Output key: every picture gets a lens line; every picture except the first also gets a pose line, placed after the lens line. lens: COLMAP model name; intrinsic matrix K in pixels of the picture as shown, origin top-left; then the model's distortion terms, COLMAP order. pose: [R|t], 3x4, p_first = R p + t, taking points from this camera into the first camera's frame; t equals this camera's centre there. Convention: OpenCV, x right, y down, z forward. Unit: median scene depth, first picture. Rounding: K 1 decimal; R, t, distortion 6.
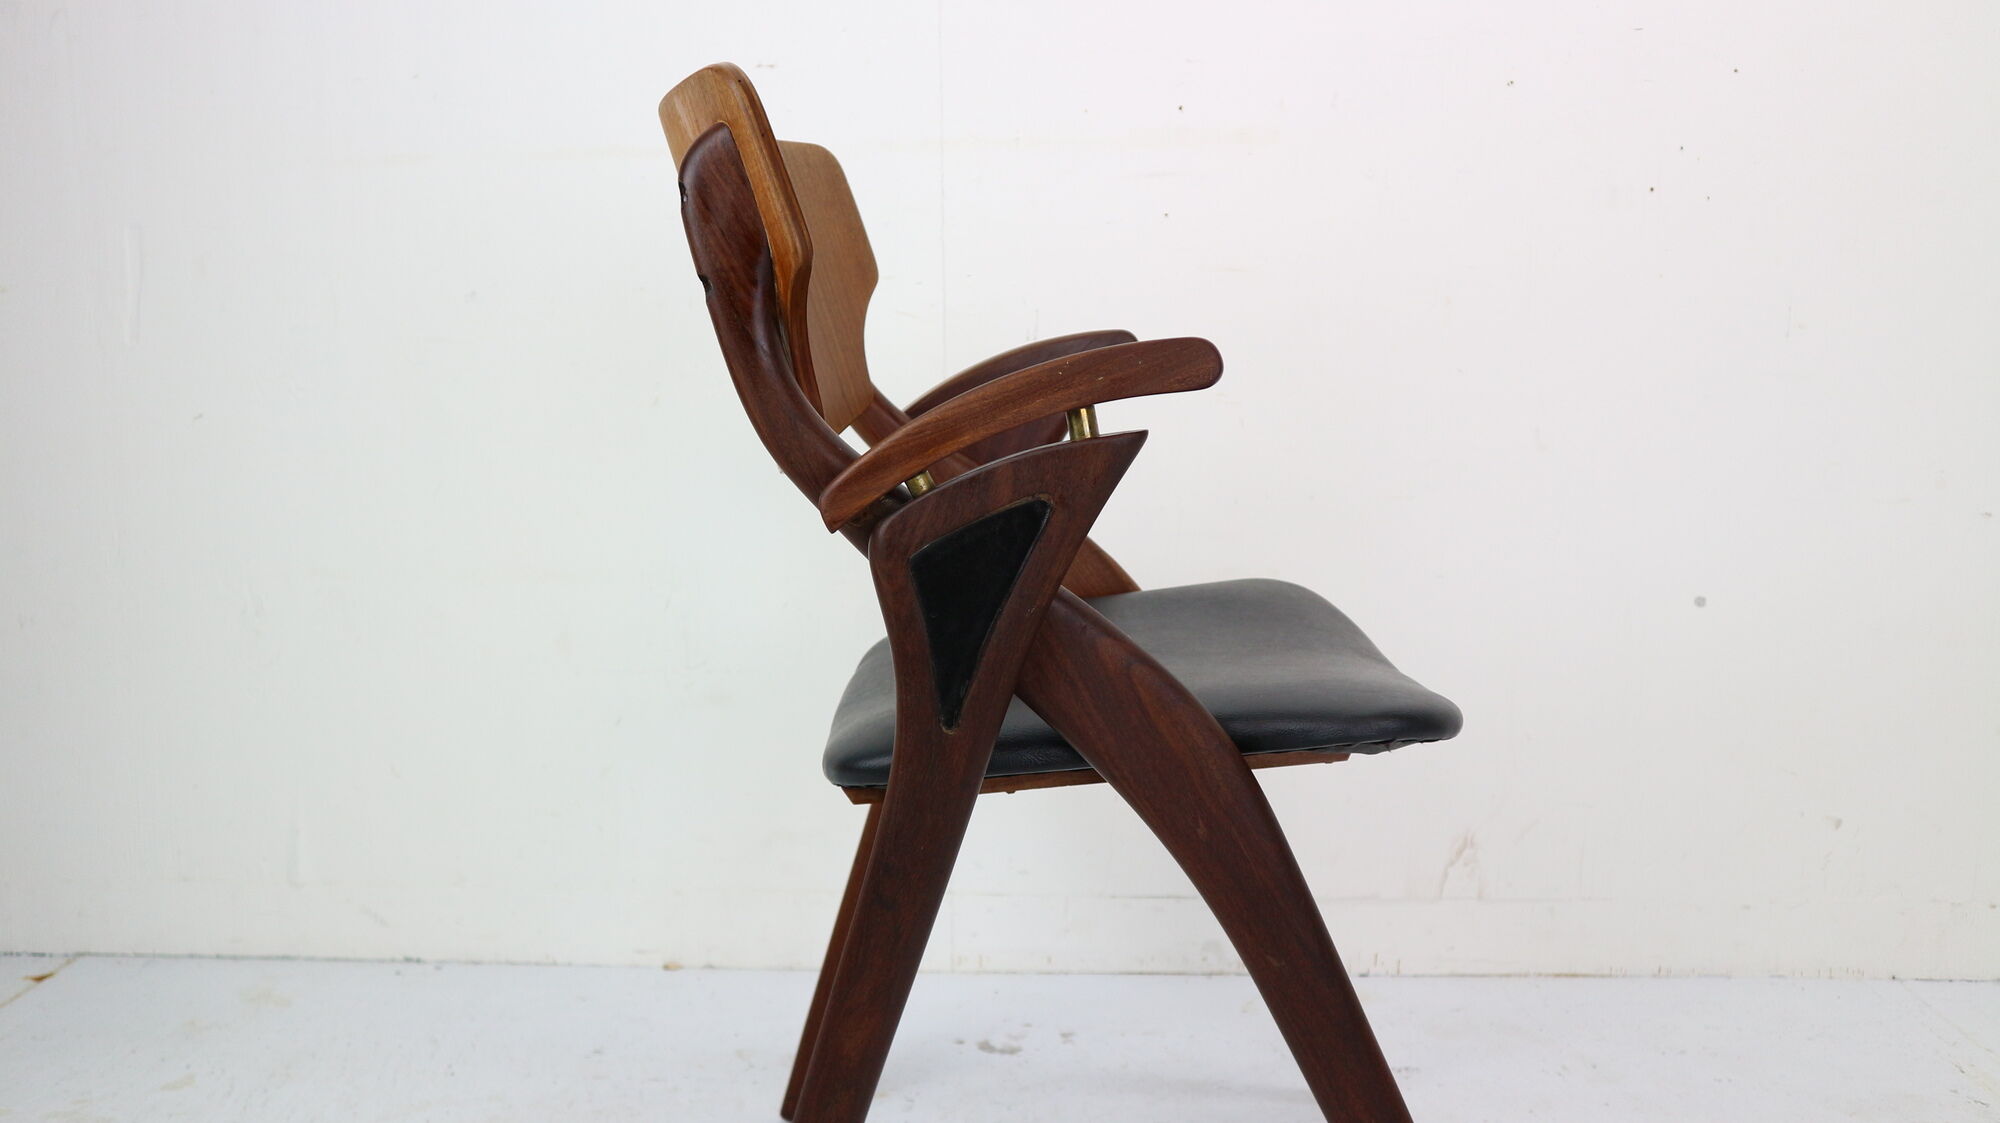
lens RADIAL K [[1719.0, 0, 1000.0], [0, 1719.0, 561.5], [0, 0, 1]] dist [-0.092416, 0.112407]
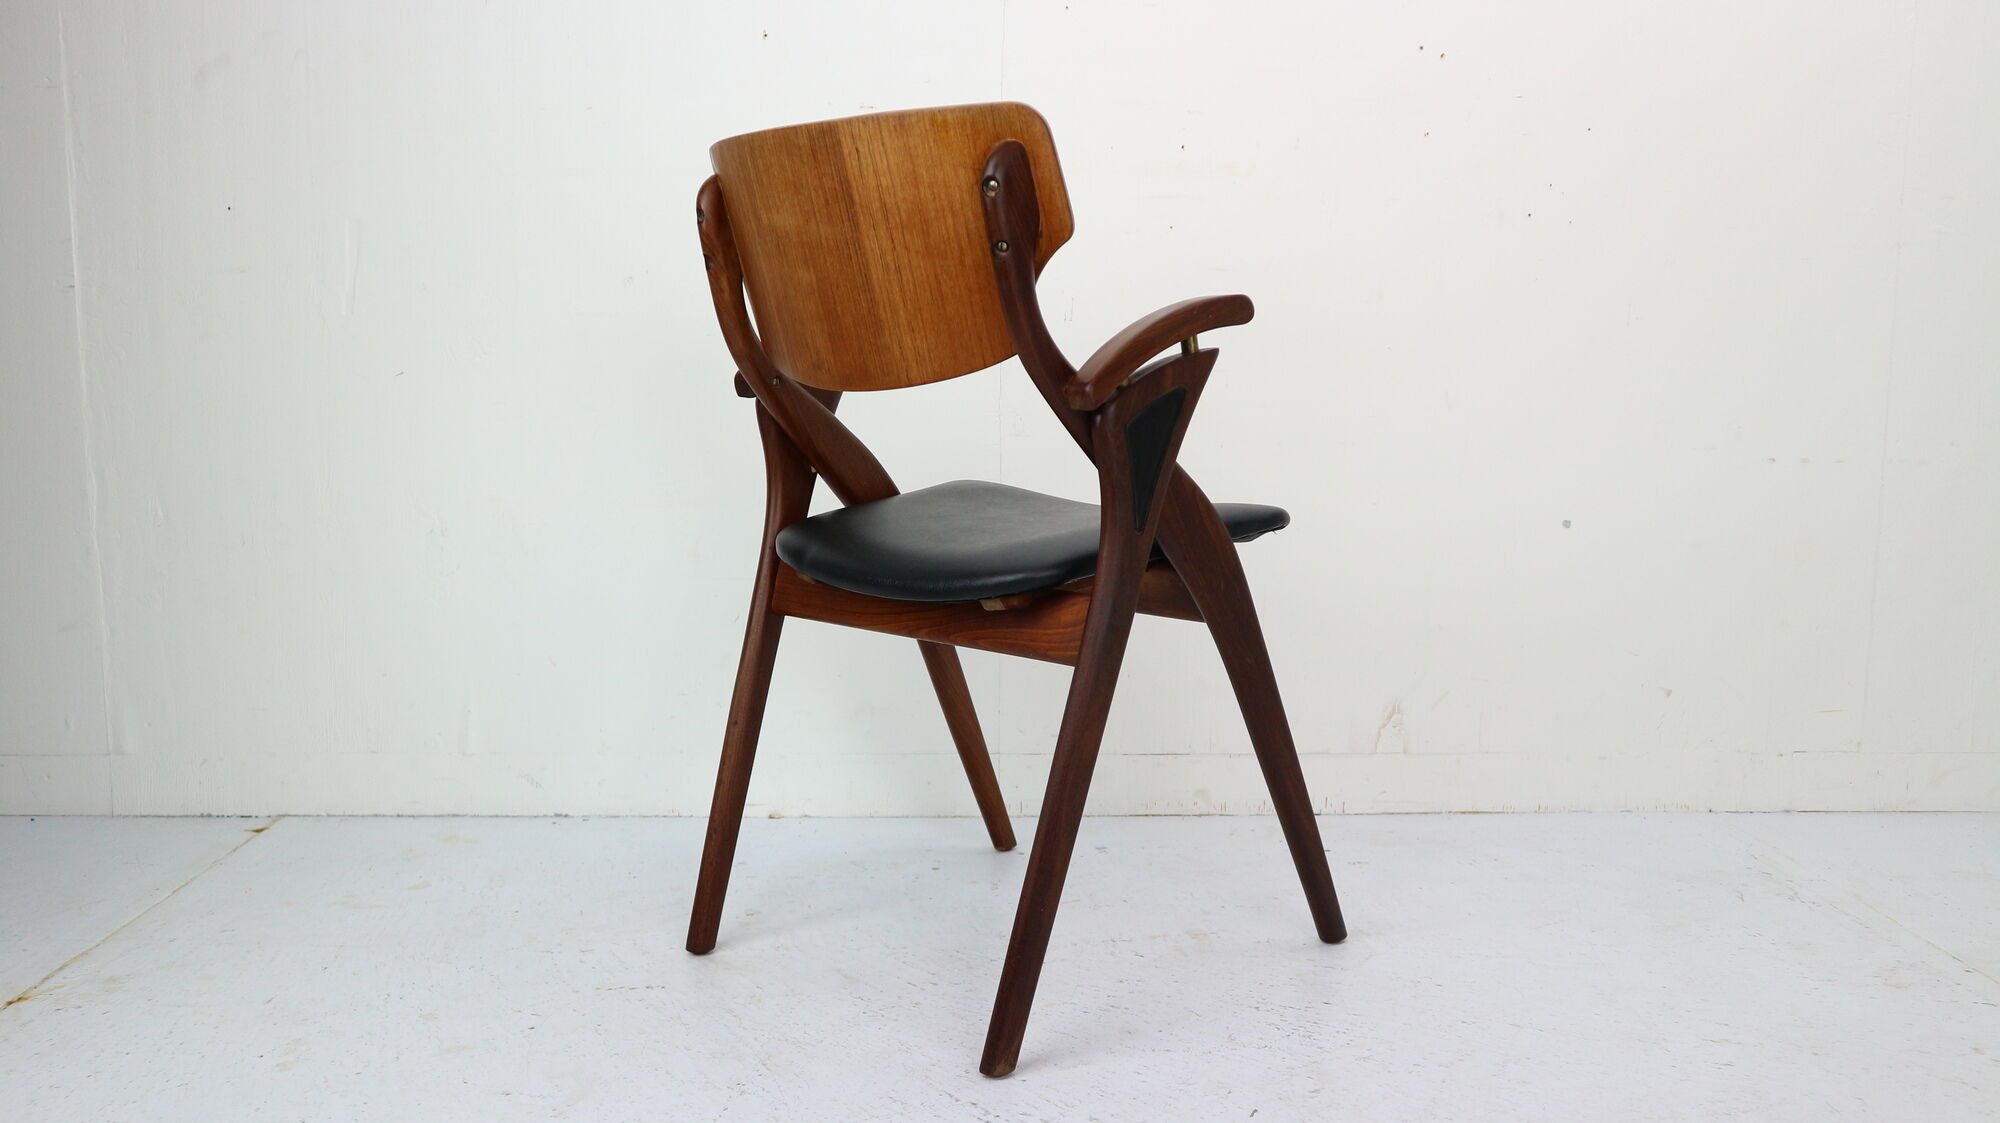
lens RADIAL K [[1719.0, 0, 1000.0], [0, 1719.0, 561.5], [0, 0, 1]] dist [-0.092416, 0.112407]
pose [[0.996335, 0.002194, 0.085512, -0.138299], [0.000372, 0.999551, -0.029976, 0.089242], [-0.085540, 0.029897, 0.995886, -0.279430]]
